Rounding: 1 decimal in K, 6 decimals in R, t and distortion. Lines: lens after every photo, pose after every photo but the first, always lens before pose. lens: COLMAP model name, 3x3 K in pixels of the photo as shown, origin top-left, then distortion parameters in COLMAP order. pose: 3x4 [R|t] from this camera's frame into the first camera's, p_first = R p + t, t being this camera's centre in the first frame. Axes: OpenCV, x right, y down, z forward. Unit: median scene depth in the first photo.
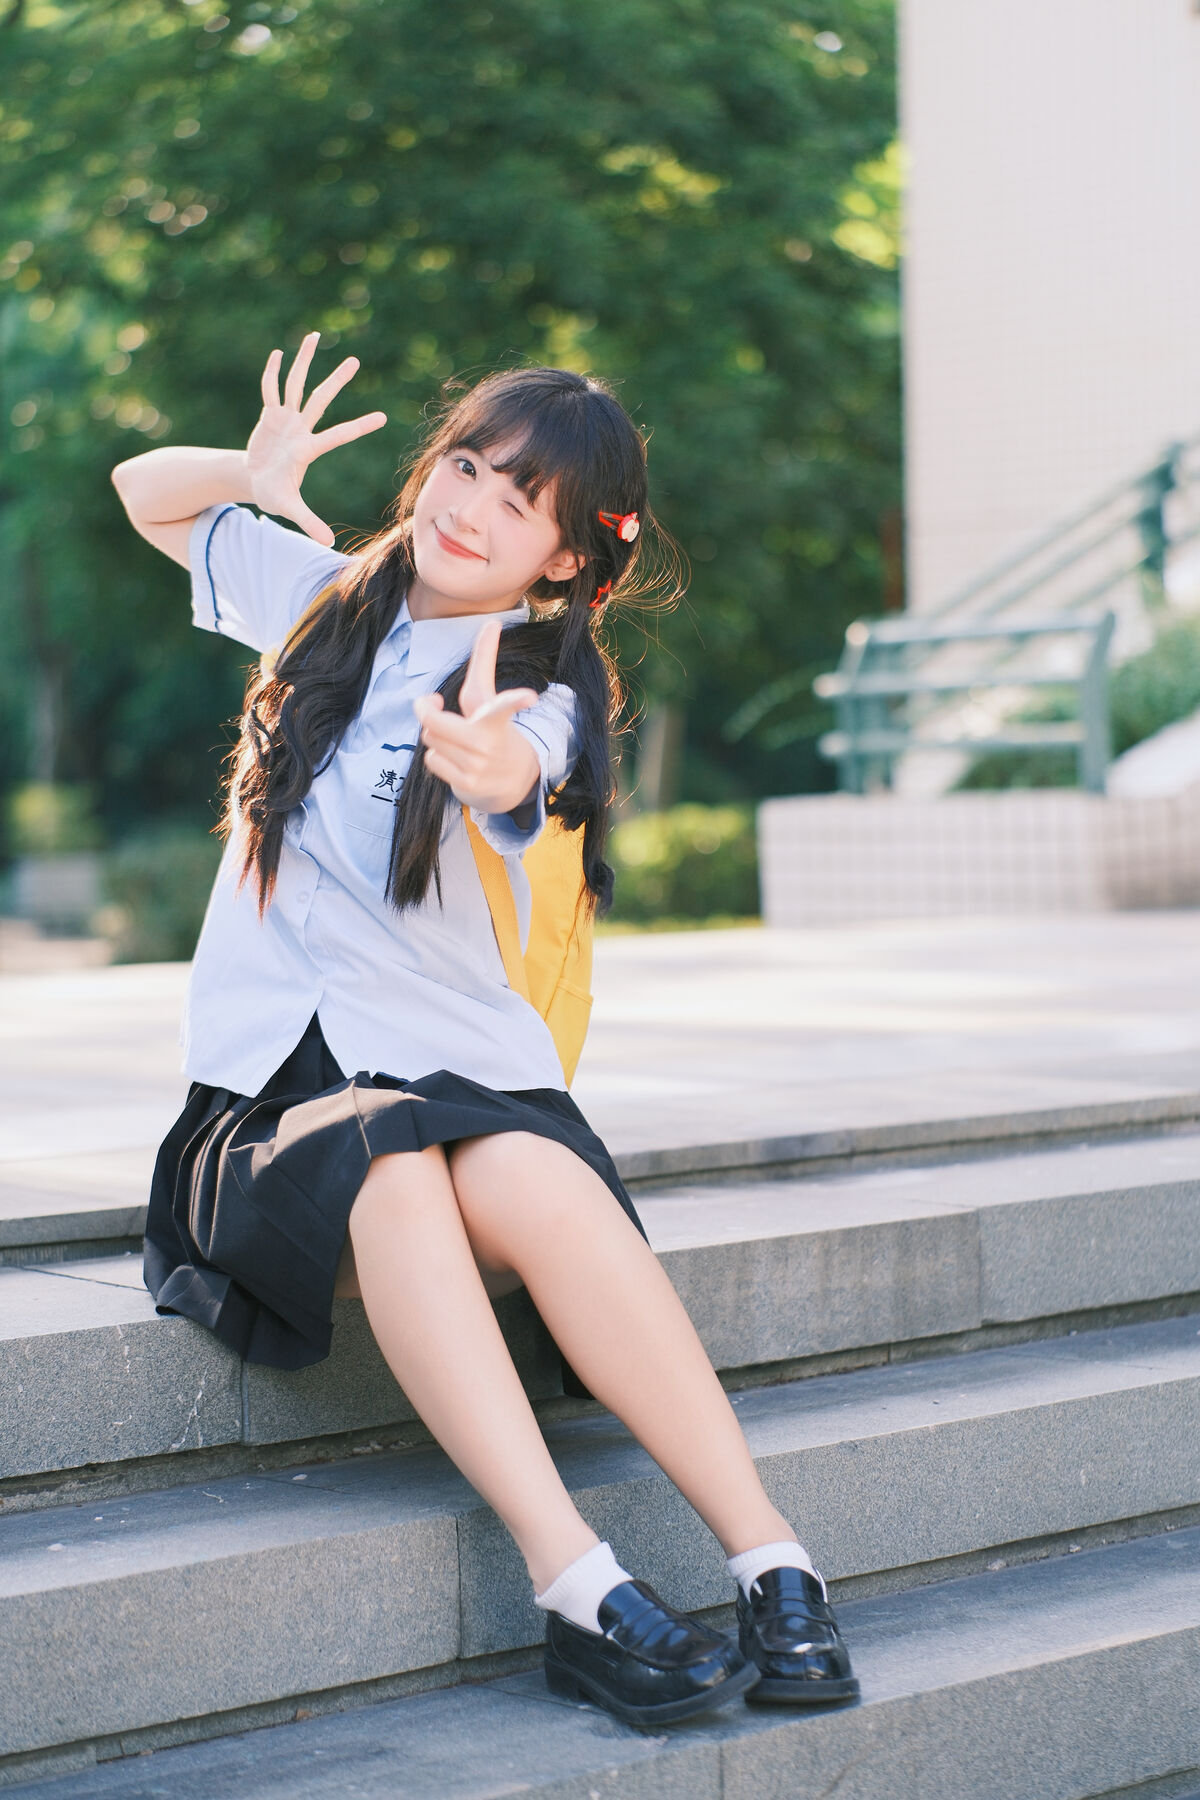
lens RADIAL K [[3869.1, 0, 595.4], [0, 3869.1, 890.4], [0, 0, 1]] dist [-0.053399, 0.000000]
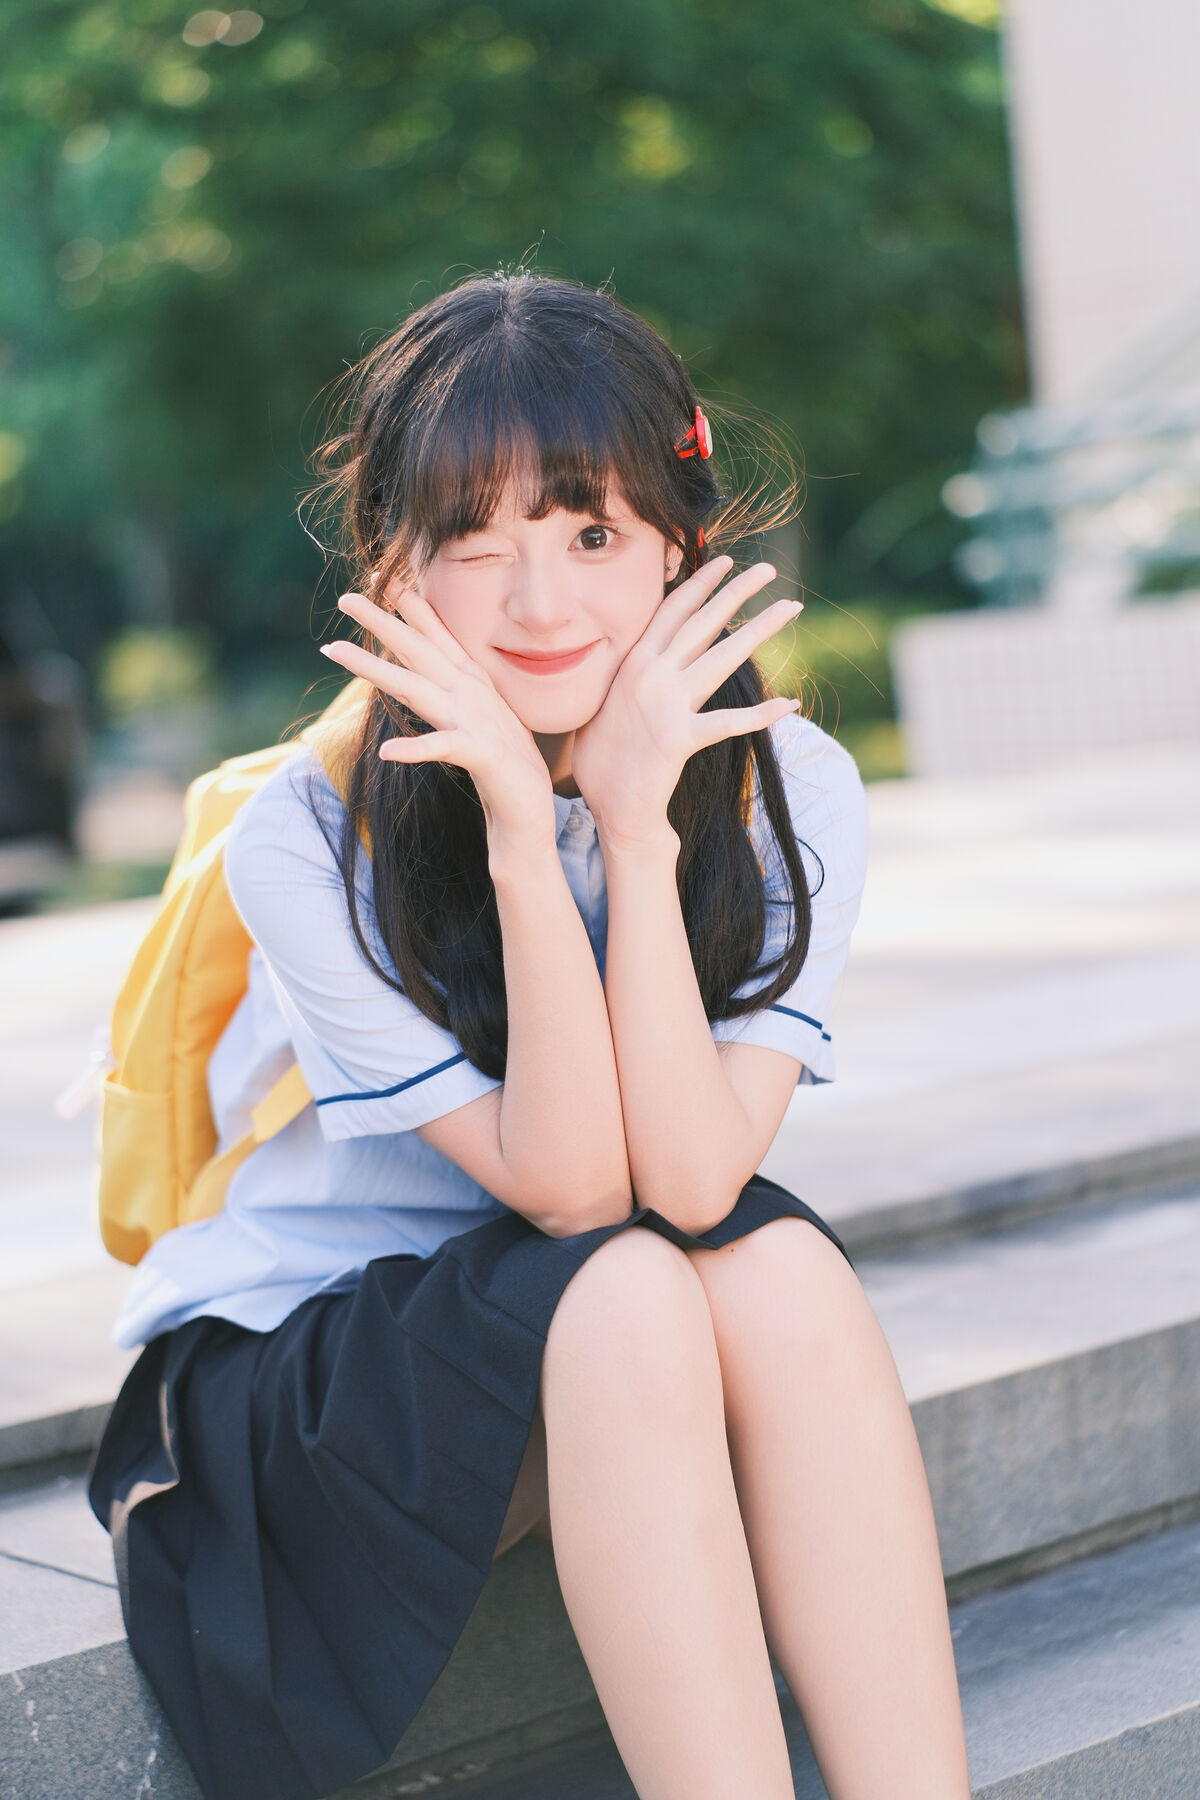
lens RADIAL K [[3869.1, 0, 599.5], [0, 3869.1, 900.8], [0, 0, 1]] dist [-0.053399, 0.000000]
pose [[0.996703, -0.072293, -0.036839, 0.006958], [0.074175, 0.995857, 0.052594, -0.036610], [0.032885, -0.055153, 0.997936, 0.301453]]
